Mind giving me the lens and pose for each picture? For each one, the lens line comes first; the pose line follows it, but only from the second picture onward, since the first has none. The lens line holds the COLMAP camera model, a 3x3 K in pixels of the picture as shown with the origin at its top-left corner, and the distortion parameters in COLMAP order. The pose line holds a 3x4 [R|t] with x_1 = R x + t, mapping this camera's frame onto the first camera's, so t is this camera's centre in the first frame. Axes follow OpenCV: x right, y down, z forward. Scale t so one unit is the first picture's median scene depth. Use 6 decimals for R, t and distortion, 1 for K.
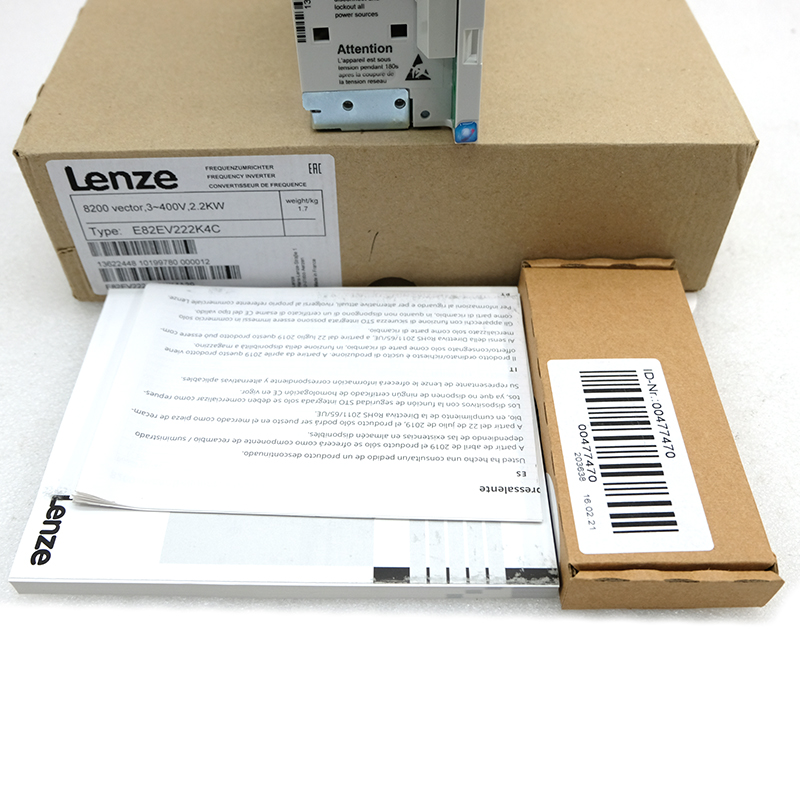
lens RADIAL K [[809.4, 0, 398.0], [0, 809.4, 397.2], [0, 0, 1]] dist [-0.091587, 0.161234]
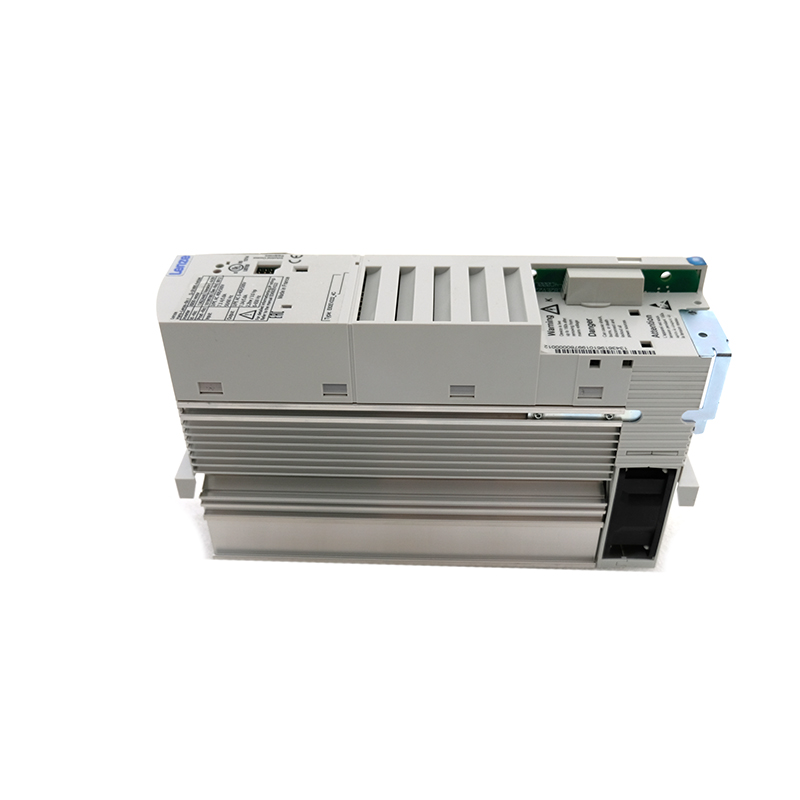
lens RADIAL K [[809.4, 0, 398.0], [0, 809.4, 397.2], [0, 0, 1]] dist [-0.091587, 0.161234]
pose [[0.068624, -0.623813, 0.778555, -1.040432], [0.673127, -0.547039, -0.497643, -0.121737], [0.736336, 0.558217, 0.382366, 0.252206]]
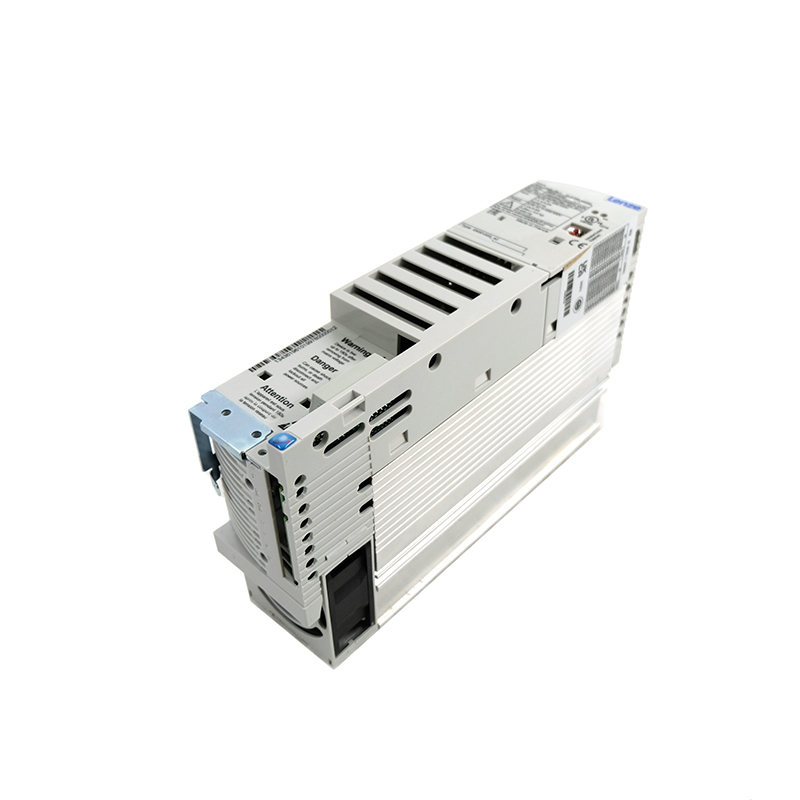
lens RADIAL K [[809.4, 0, 398.0], [0, 809.4, 397.2], [0, 0, 1]] dist [-0.091587, 0.161234]
pose [[0.713583, 0.408712, -0.568993, 0.689292], [-0.513103, -0.248085, -0.821693, 0.402935], [-0.476995, 0.878298, 0.032682, 0.804870]]
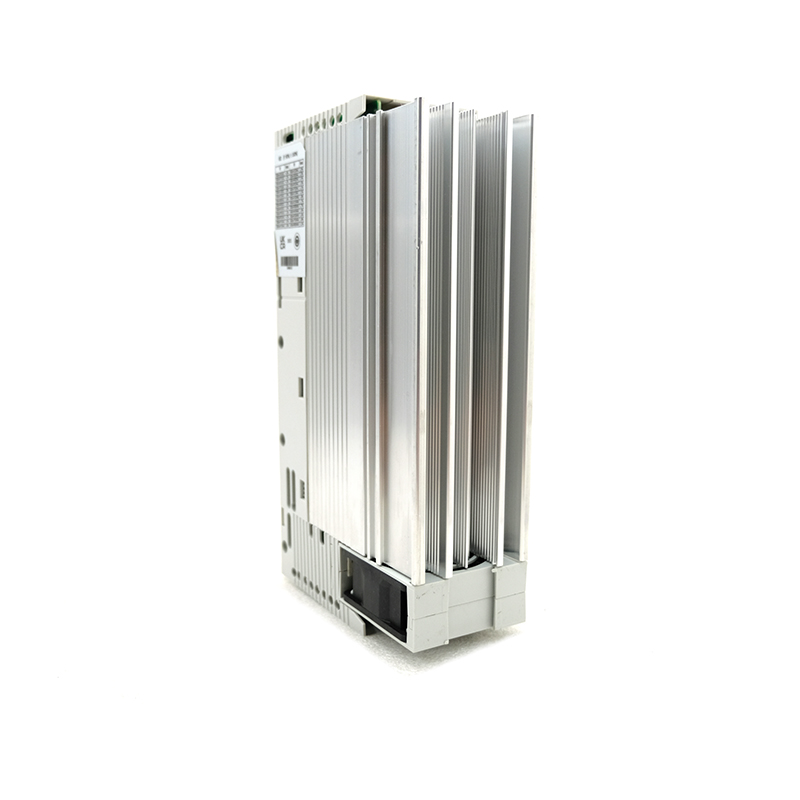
lens RADIAL K [[809.4, 0, 398.0], [0, 809.4, 397.2], [0, 0, 1]] dist [-0.091587, 0.161234]
pose [[-0.872816, 0.088973, -0.479871, 0.616943], [-0.340769, 0.592782, 0.729717, -1.719461], [0.349384, 0.800434, -0.487070, 1.519840]]
